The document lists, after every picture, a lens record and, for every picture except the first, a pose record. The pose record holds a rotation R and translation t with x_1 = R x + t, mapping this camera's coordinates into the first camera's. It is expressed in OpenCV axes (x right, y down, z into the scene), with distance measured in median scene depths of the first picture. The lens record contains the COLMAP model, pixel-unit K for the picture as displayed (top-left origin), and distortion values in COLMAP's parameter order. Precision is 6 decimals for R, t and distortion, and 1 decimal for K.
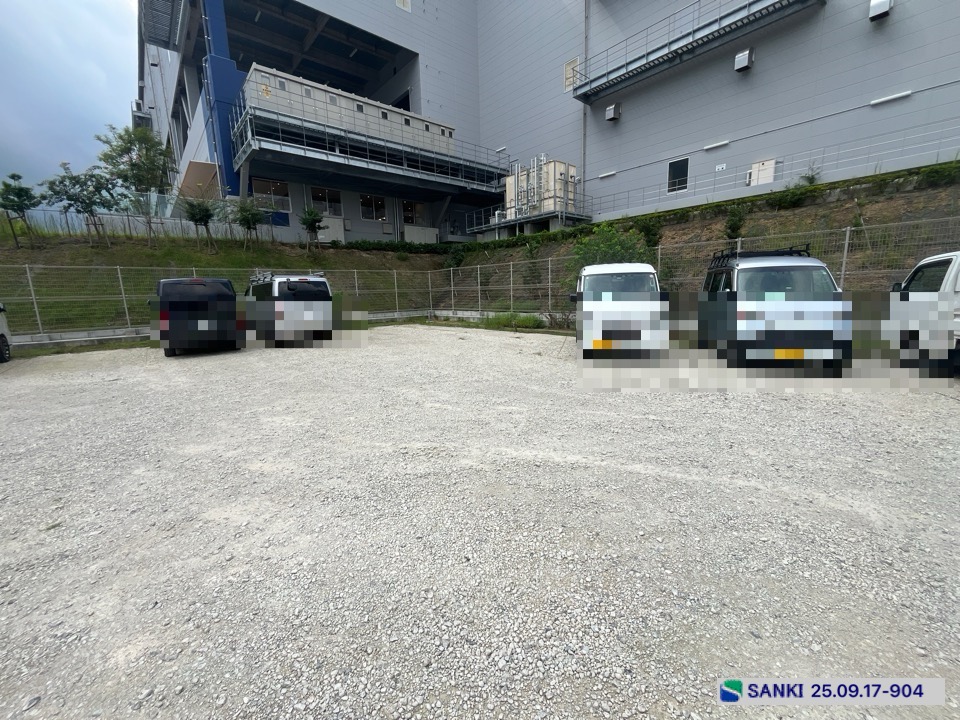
lens RADIAL K [[389.6, 0, 477.3], [0, 389.6, 361.2], [0, 0, 1]] dist [-0.003565, 0.000459]
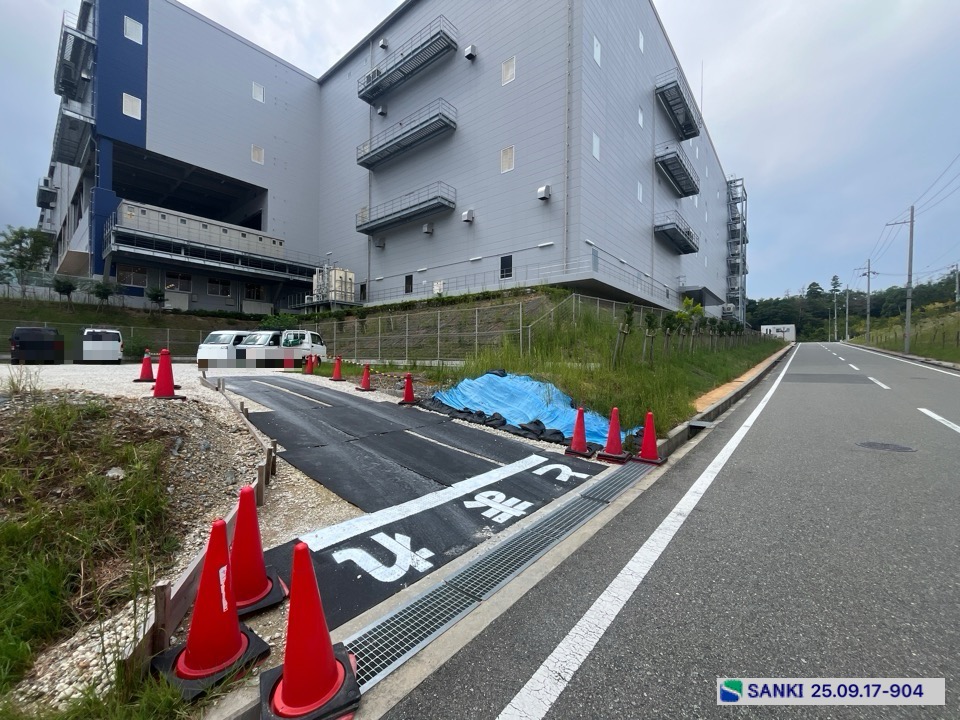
lens RADIAL K [[389.6, 0, 476.9], [0, 389.6, 360.4], [0, 0, 1]] dist [-0.003565, 0.000459]
pose [[0.985777, 0.042066, 0.162710, 0.525173], [-0.012947, 0.984298, -0.176039, 0.122325], [-0.167561, 0.171428, 0.970843, -0.571270]]
